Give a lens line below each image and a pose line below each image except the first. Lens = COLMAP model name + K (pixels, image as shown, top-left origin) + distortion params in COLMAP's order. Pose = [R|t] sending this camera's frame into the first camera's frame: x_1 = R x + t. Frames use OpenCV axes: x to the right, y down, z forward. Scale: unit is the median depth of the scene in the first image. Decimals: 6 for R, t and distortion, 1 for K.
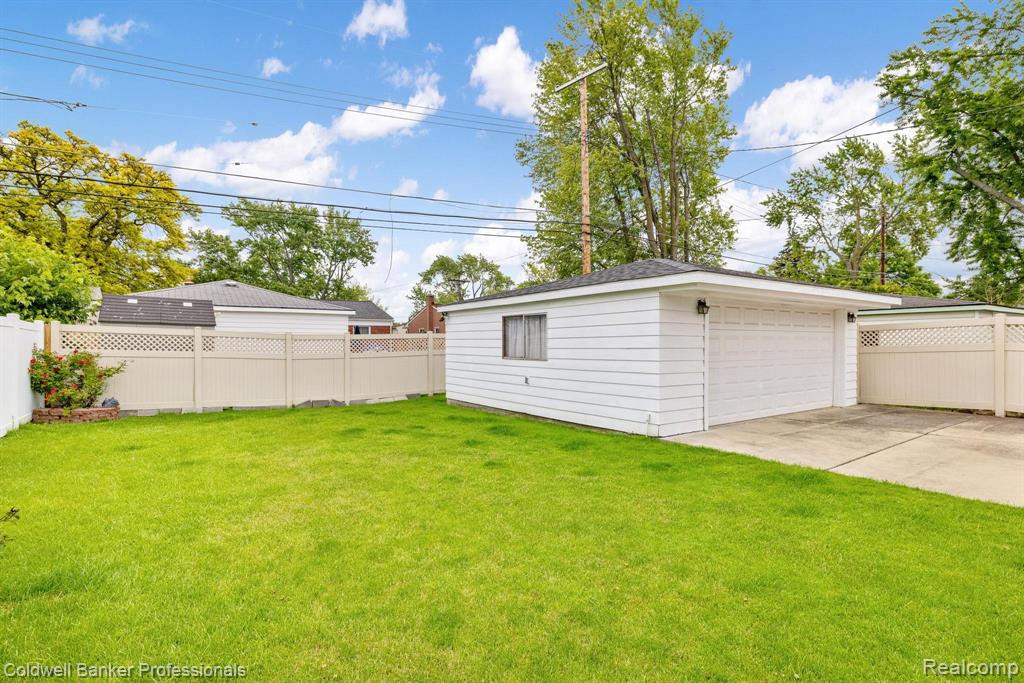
lens RADIAL K [[500.3, 0, 509.9], [0, 500.3, 346.2], [0, 0, 1]] dist [-0.001578, -0.001007]
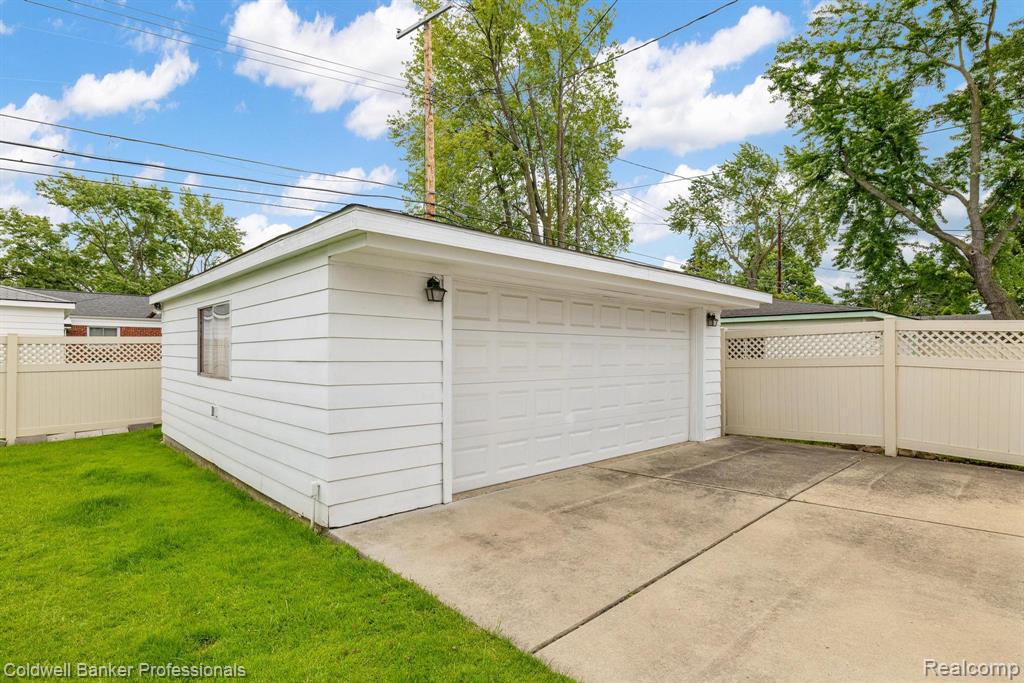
lens RADIAL K [[519.4, 0, 512.0], [0, 519.4, 341.5], [0, 0, 1]] dist [-0.002353, 0.000067]
pose [[0.988279, 0.010276, 0.152312, 0.104121], [-0.006188, 0.999608, -0.027292, -0.000887], [-0.152533, 0.026030, 0.987956, 0.108476]]
